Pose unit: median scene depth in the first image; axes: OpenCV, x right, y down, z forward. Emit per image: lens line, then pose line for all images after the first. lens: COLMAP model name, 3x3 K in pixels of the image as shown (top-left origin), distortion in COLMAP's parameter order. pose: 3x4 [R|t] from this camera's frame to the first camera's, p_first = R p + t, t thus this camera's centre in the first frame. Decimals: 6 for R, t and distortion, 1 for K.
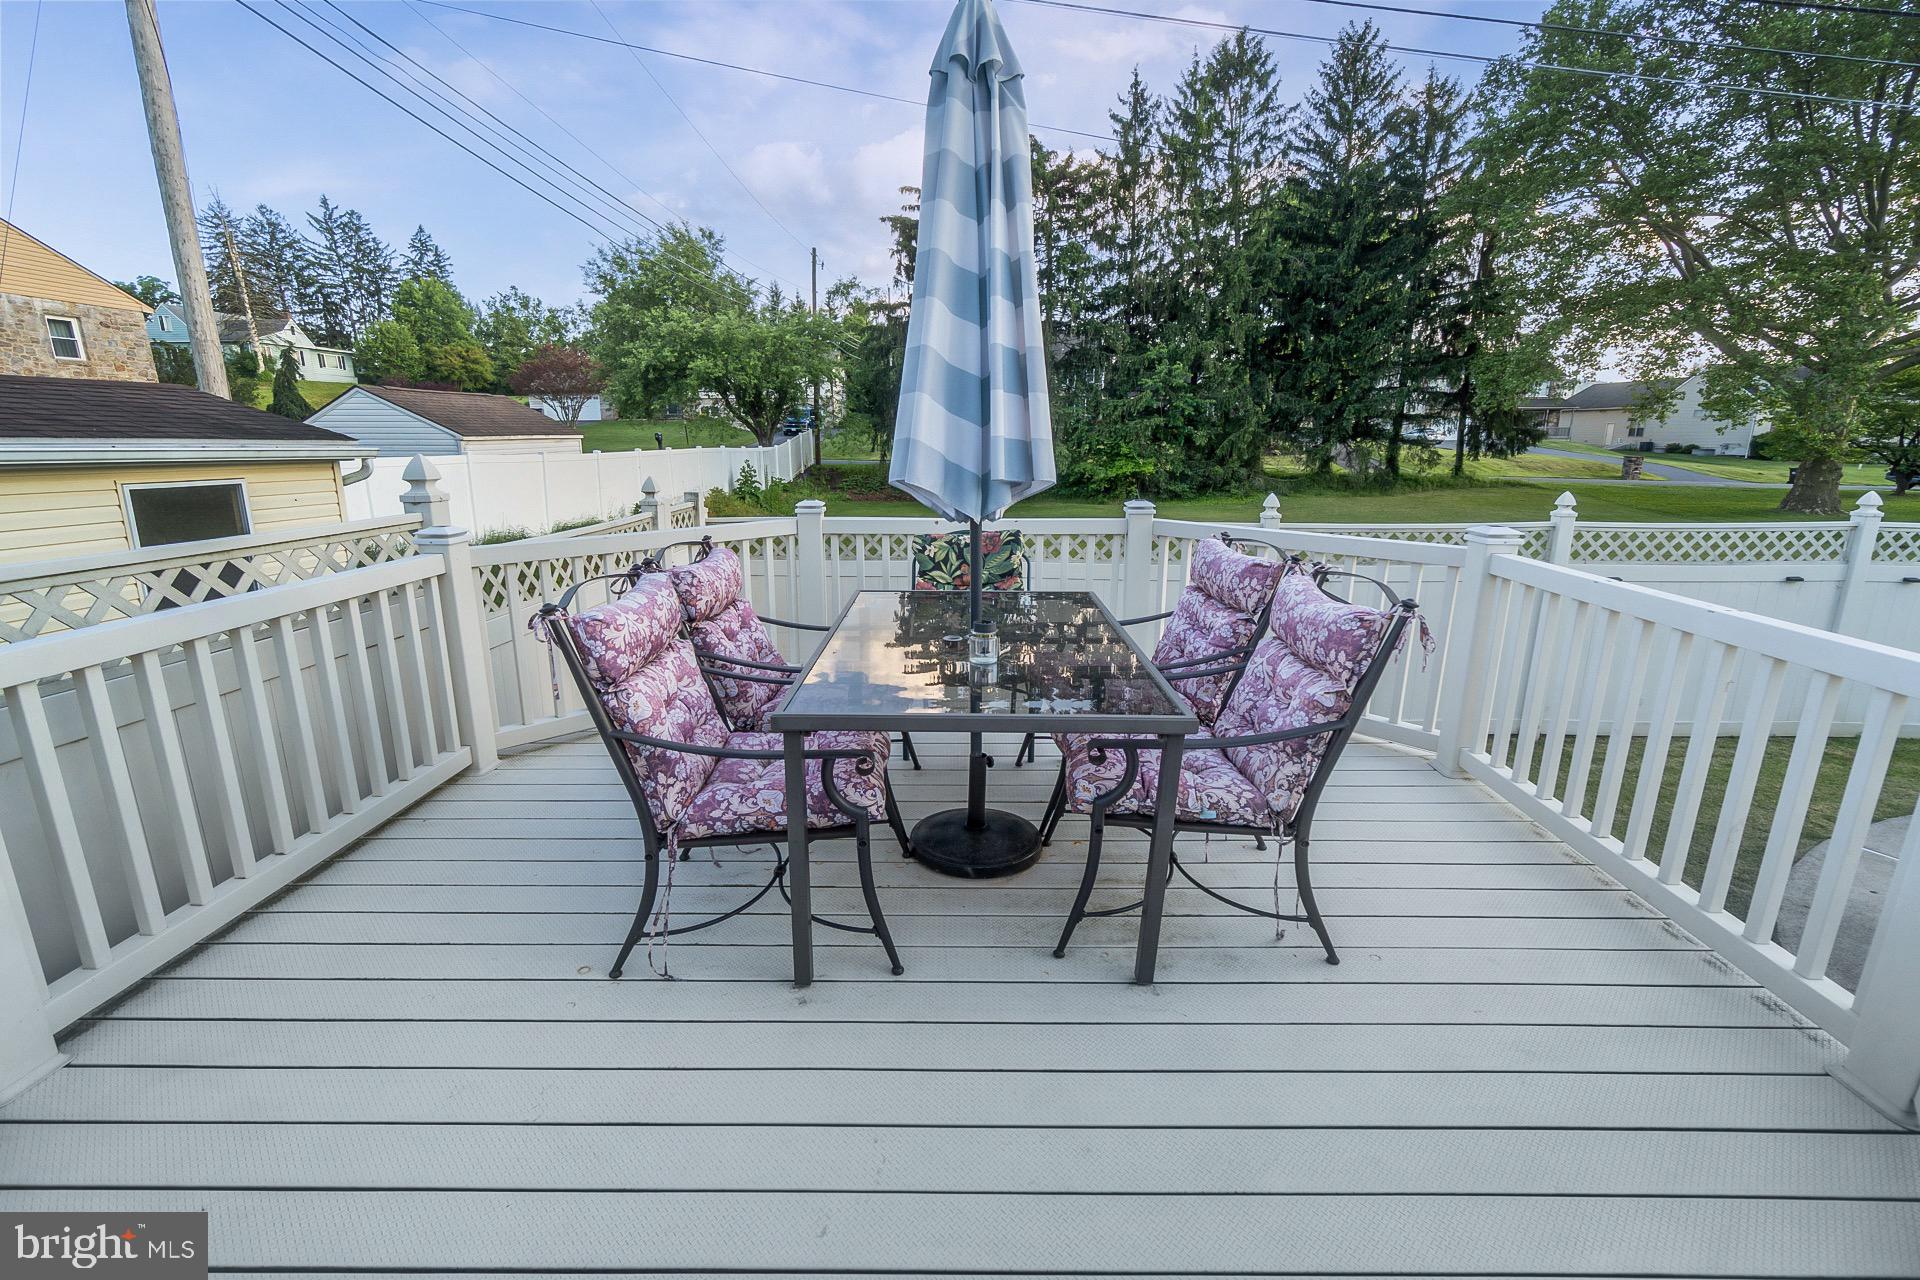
lens RADIAL K [[788.5, 0, 956.6], [0, 788.5, 642.7], [0, 0, 1]] dist [-0.014619, -0.000410]
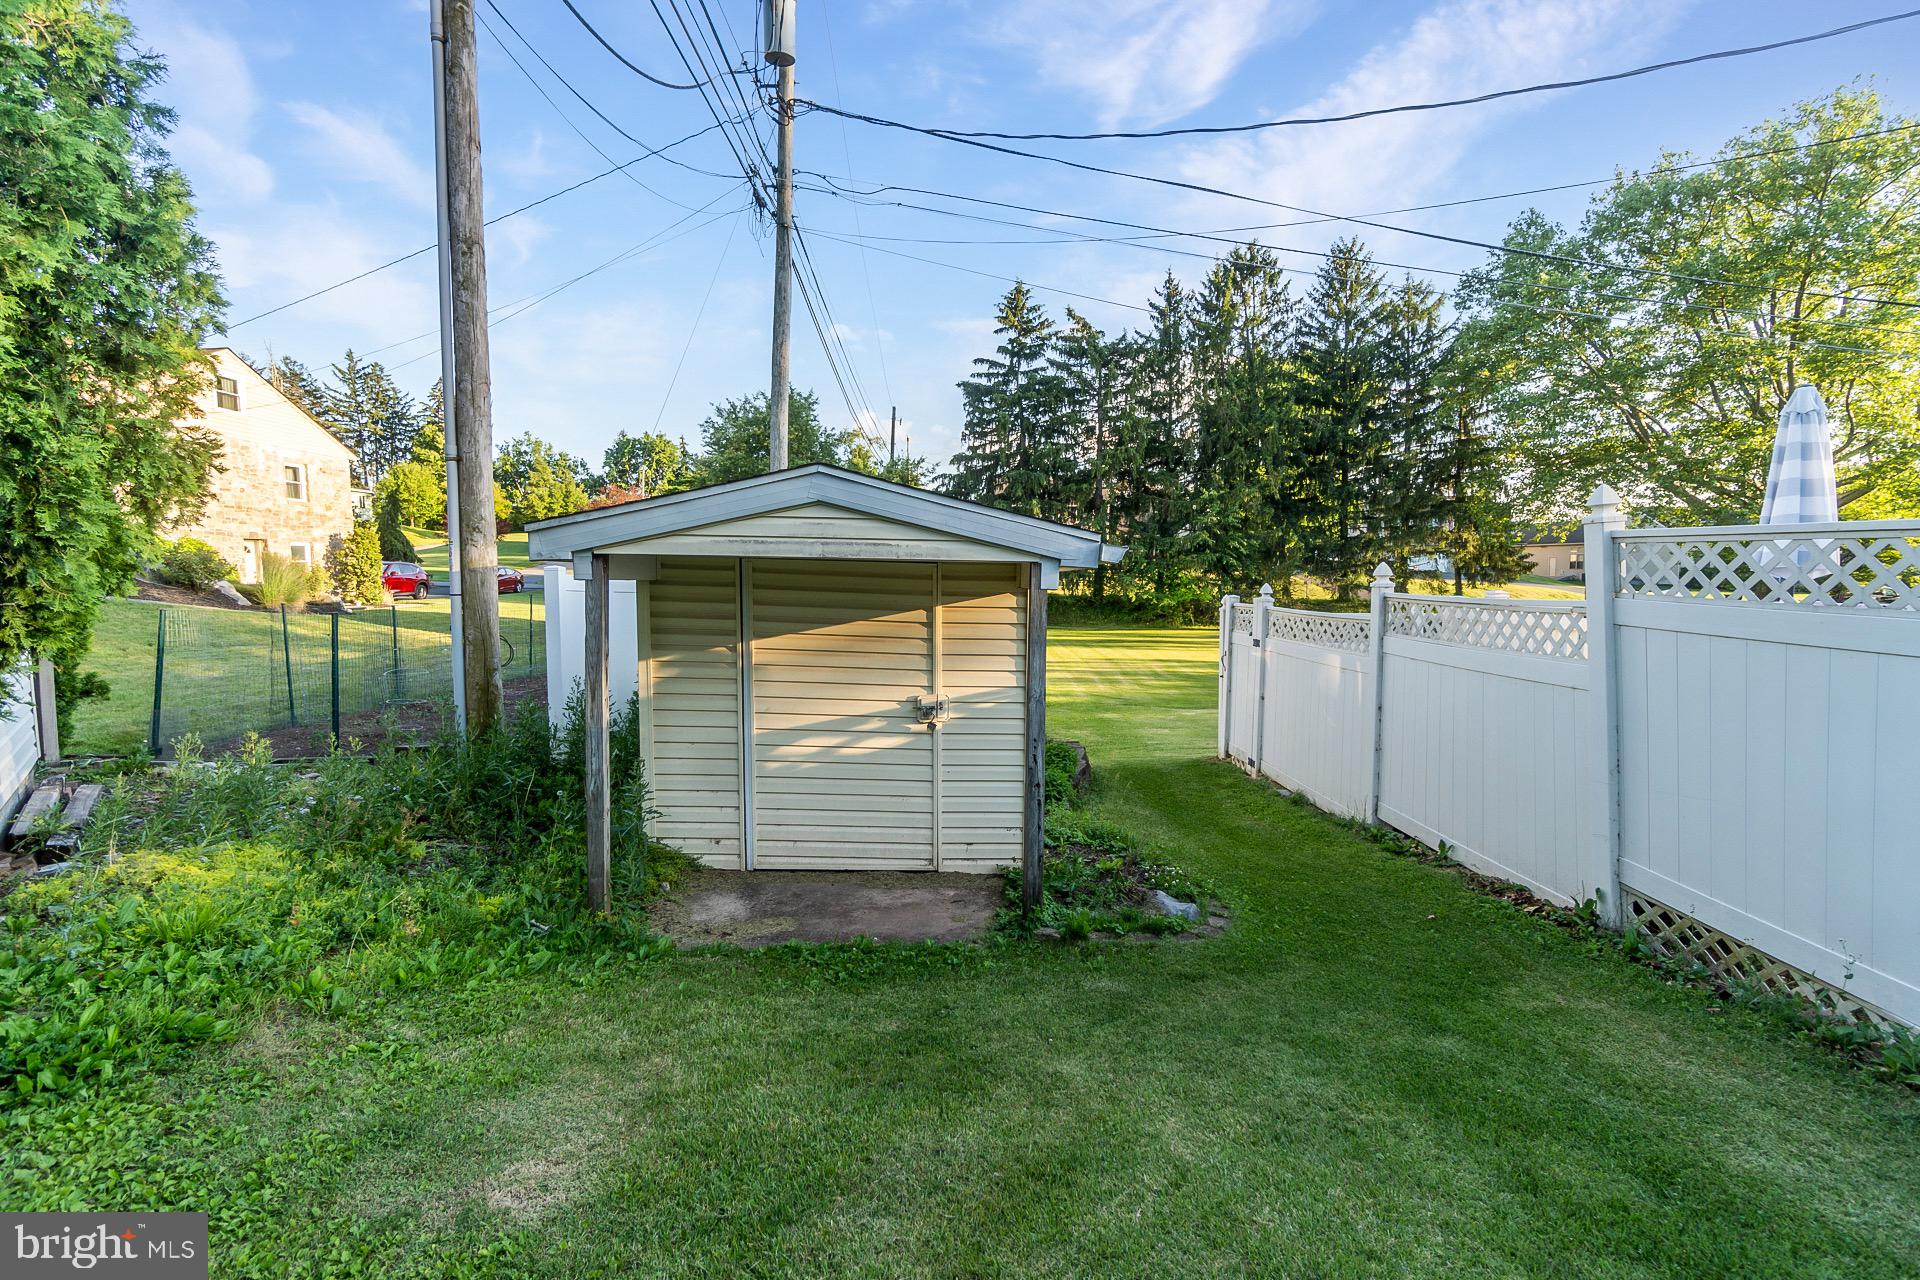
lens RADIAL K [[808.8, 0, 947.6], [0, 808.8, 642.2], [0, 0, 1]] dist [-0.024049, 0.000380]
pose [[0.998145, -0.008118, 0.060345, -0.180695], [0.018251, 0.985393, -0.169315, 0.025055], [-0.058089, 0.170102, 0.983713, -0.083289]]
